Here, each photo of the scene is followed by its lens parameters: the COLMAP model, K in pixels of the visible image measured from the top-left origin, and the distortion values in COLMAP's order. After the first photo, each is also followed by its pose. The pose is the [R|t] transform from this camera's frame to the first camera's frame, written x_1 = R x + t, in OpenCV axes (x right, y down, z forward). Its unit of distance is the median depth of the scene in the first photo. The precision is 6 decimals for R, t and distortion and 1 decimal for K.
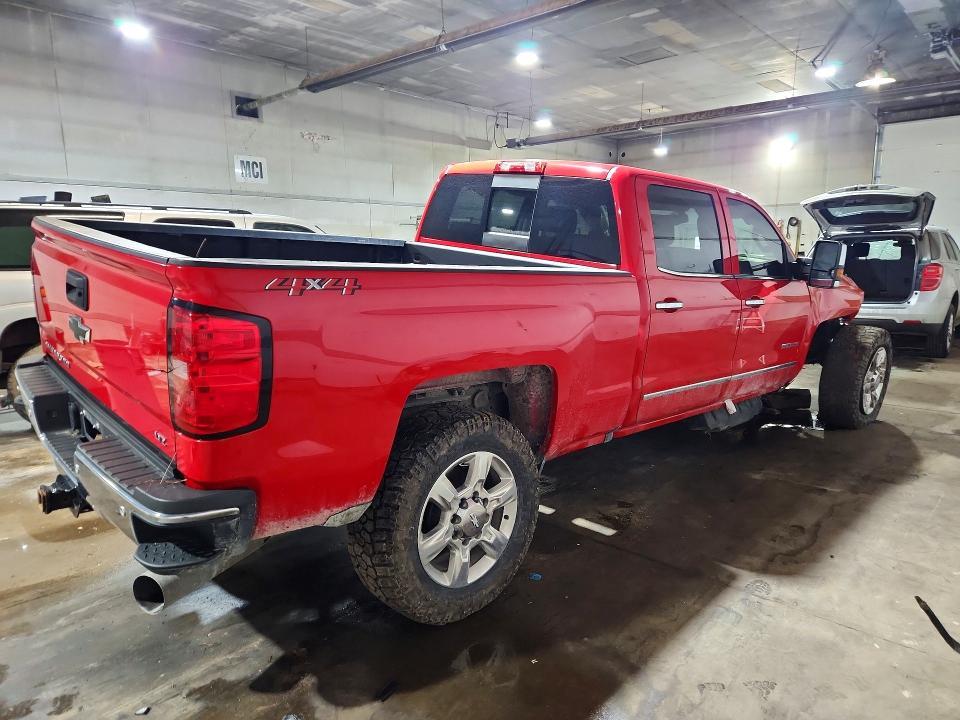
lens RADIAL K [[652.8, 0, 480.0], [0, 652.8, 360.0], [0, 0, 1]] dist [0.095564, -0.083482]
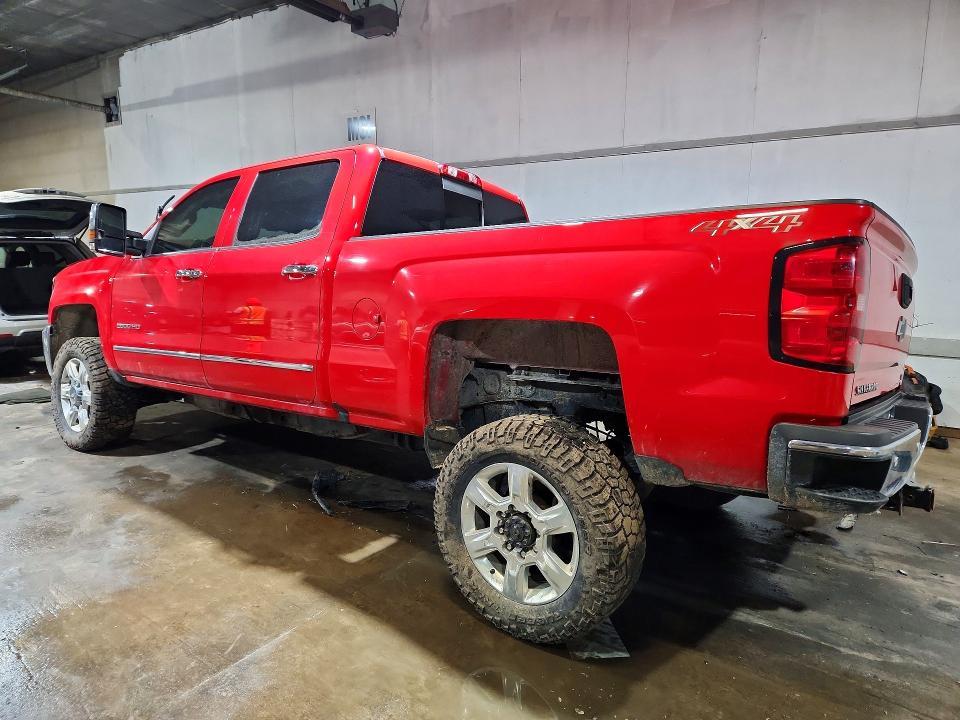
lens RADIAL K [[652.8, 0, 480.0], [0, 652.8, 360.0], [0, 0, 1]] dist [0.095564, -0.083482]
pose [[-0.158837, -0.144566, 0.976663, -0.467371], [0.157422, 0.972858, 0.169605, -0.085852], [-0.974674, 0.180688, -0.131768, 0.547009]]
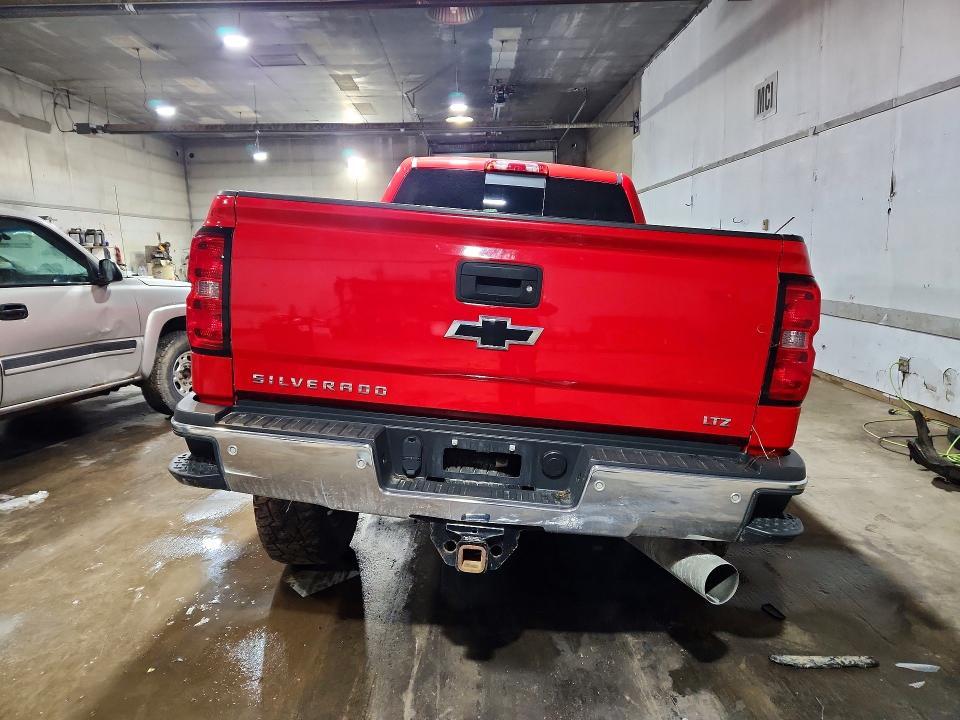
lens RADIAL K [[652.8, 0, 480.0], [0, 652.8, 360.0], [0, 0, 1]] dist [0.095564, -0.083482]
pose [[0.729006, -0.121182, 0.673695, -0.350166], [0.131726, 0.990645, 0.035653, -0.013777], [-0.671713, 0.062752, 0.738149, 0.128283]]
